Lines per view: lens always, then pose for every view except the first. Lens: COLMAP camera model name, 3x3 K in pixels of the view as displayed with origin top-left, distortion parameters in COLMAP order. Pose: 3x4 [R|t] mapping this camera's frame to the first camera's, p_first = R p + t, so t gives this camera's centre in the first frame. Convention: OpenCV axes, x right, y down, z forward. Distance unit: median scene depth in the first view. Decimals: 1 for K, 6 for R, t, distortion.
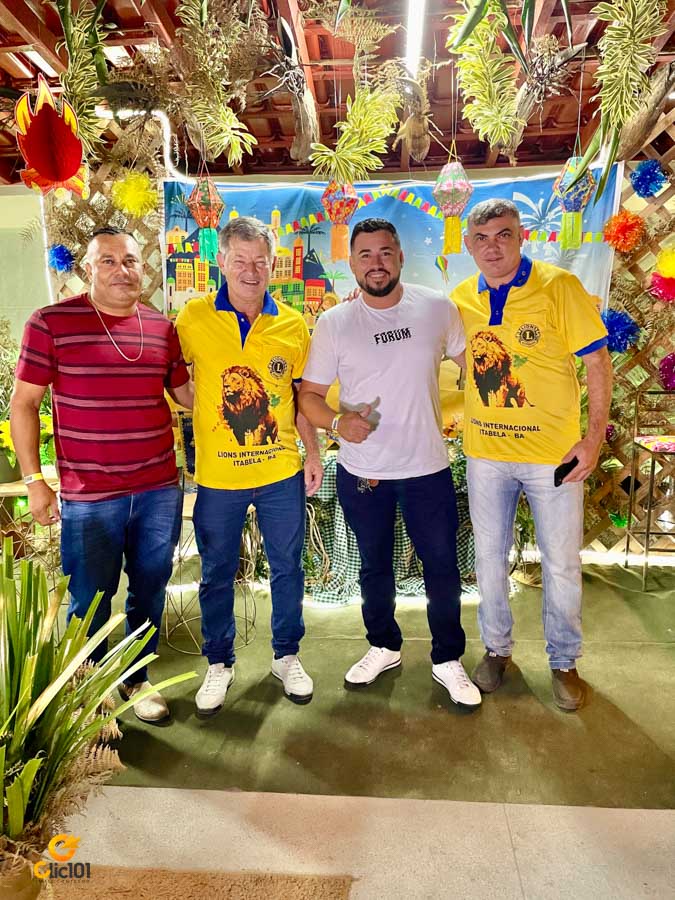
lens RADIAL K [[677.8, 0, 333.0], [0, 677.8, 446.2], [0, 0, 1]] dist [0.069930, -0.092379]
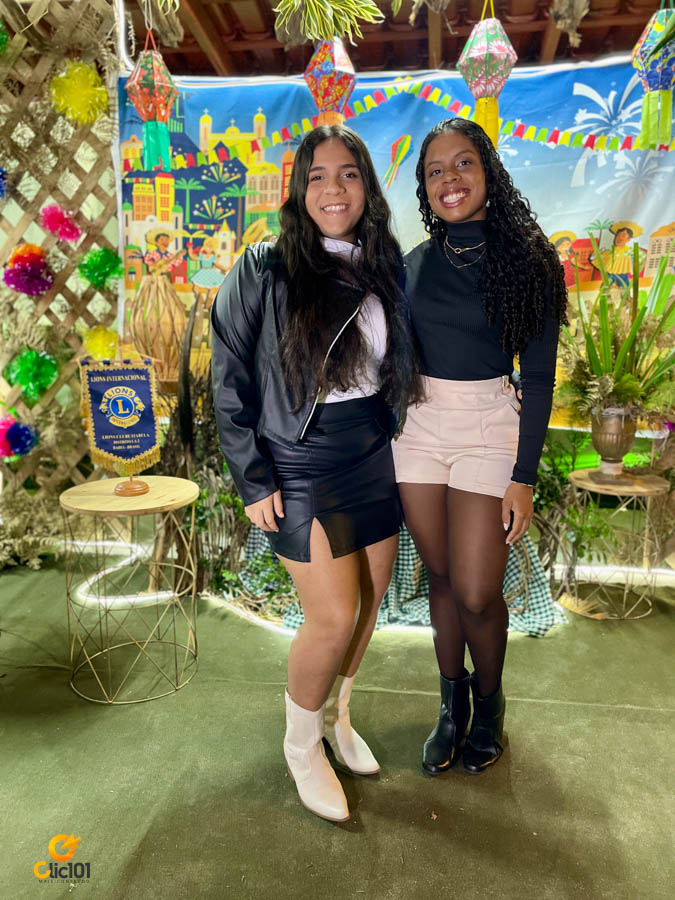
lens RADIAL K [[677.8, 0, 339.1], [0, 677.8, 445.4], [0, 0, 1]] dist [0.069930, -0.092379]
pose [[0.997636, 0.023544, -0.064557, 0.066350], [-0.022579, 0.999623, 0.015644, 0.014581], [0.064901, -0.014150, 0.997791, 0.236006]]
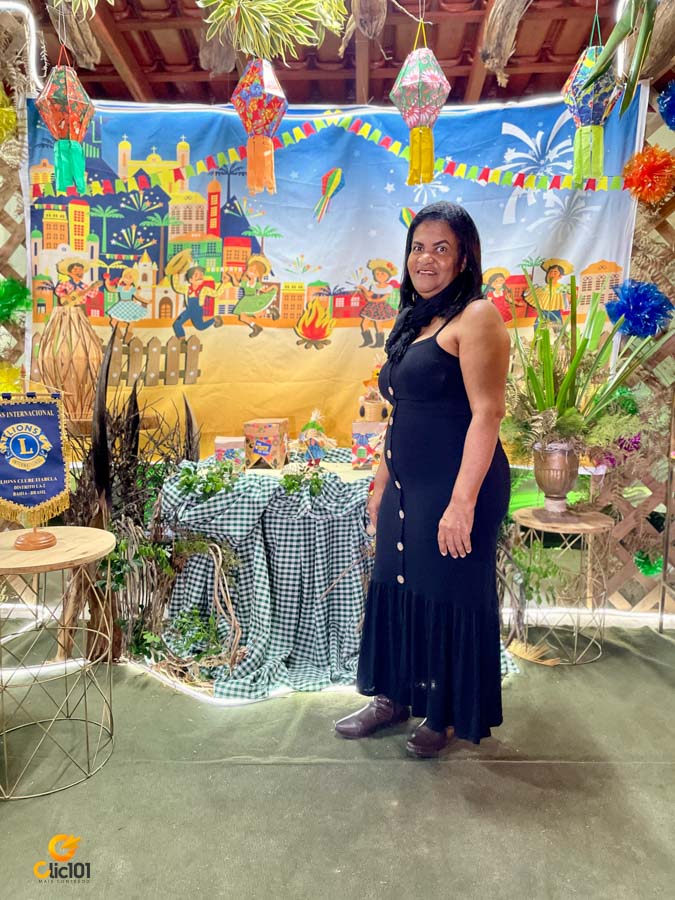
lens RADIAL K [[677.8, 0, 343.2], [0, 677.8, 445.0], [0, 0, 1]] dist [0.069930, -0.092379]
pose [[0.998724, 0.005726, 0.050167, 0.054491], [-0.002881, 0.998392, -0.056606, 0.021406], [-0.050411, 0.056389, 0.997135, 0.283745]]
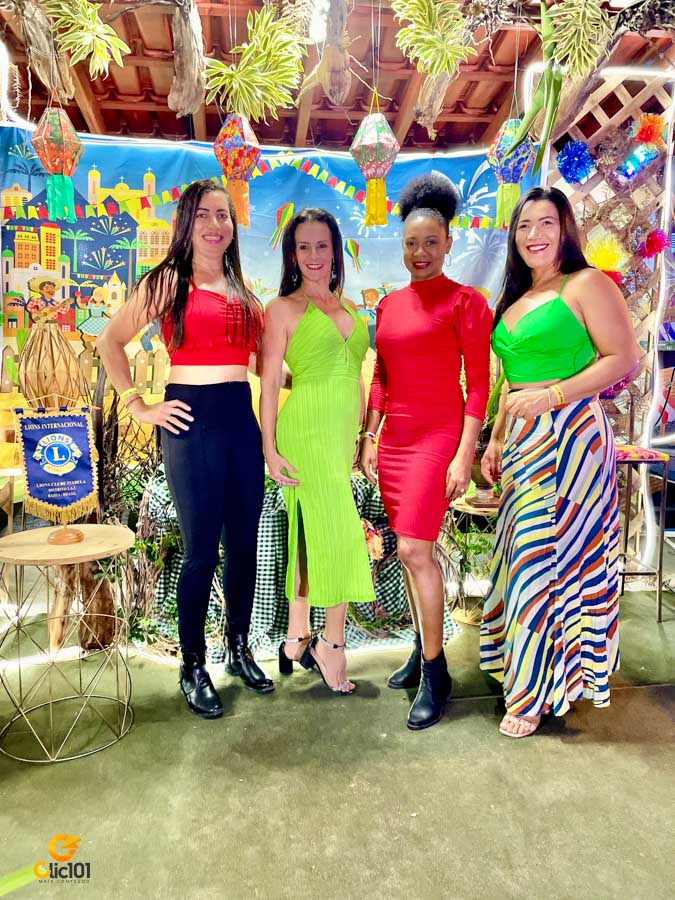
lens RADIAL K [[677.8, 0, 340.5], [0, 677.8, 444.0], [0, 0, 1]] dist [0.069930, -0.092379]
pose [[0.977927, -0.012994, 0.208541, -0.037138], [0.025431, 0.998046, -0.057070, 0.025024], [-0.207392, 0.061114, 0.976347, 0.191385]]
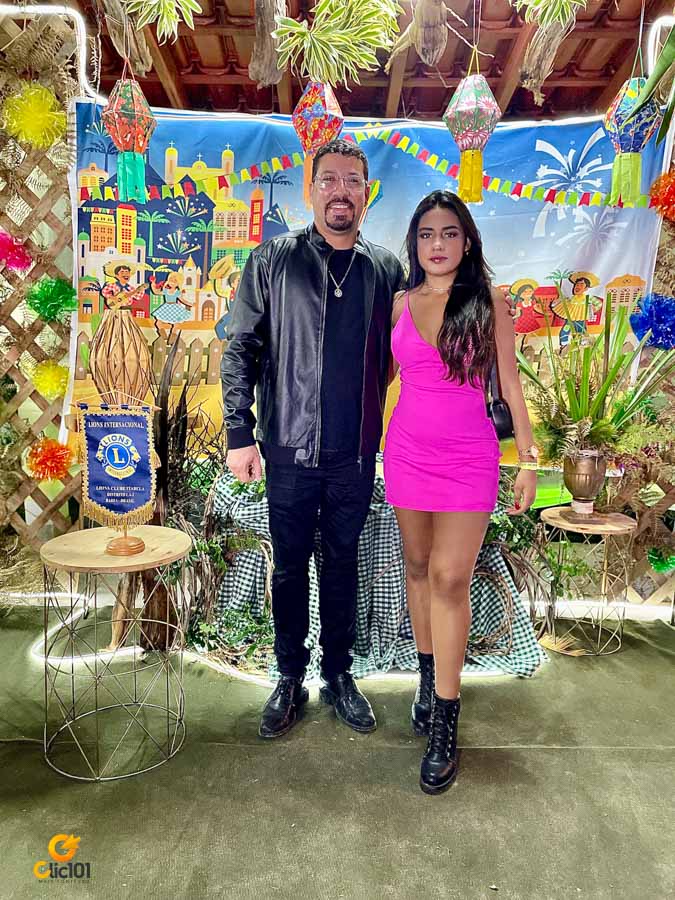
lens RADIAL K [[677.8, 0, 339.0], [0, 677.8, 446.6], [0, 0, 1]] dist [0.069930, -0.092379]
pose [[0.996536, 0.018681, 0.081033, -0.017157], [-0.016265, 0.999406, -0.030374, 0.004343], [-0.081552, 0.028951, 0.996248, 0.250617]]
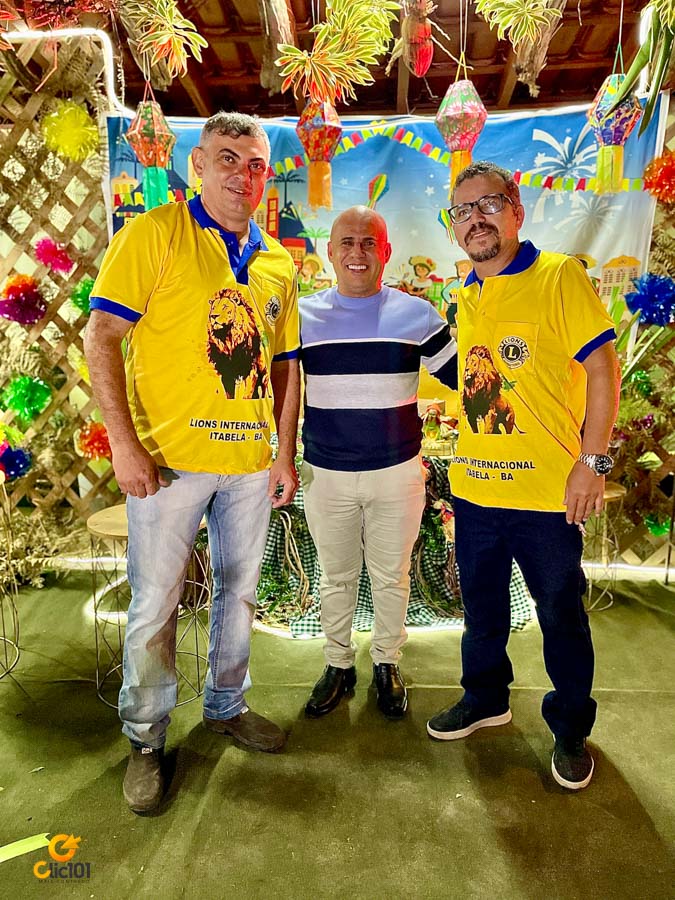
lens RADIAL K [[677.8, 0, 339.7], [0, 677.8, 447.4], [0, 0, 1]] dist [0.069930, -0.092379]
pose [[0.999942, -0.002599, 0.010415, 0.021557], [0.002390, 0.999796, 0.020068, -0.007860], [-0.010465, -0.020042, 0.999744, 0.173388]]
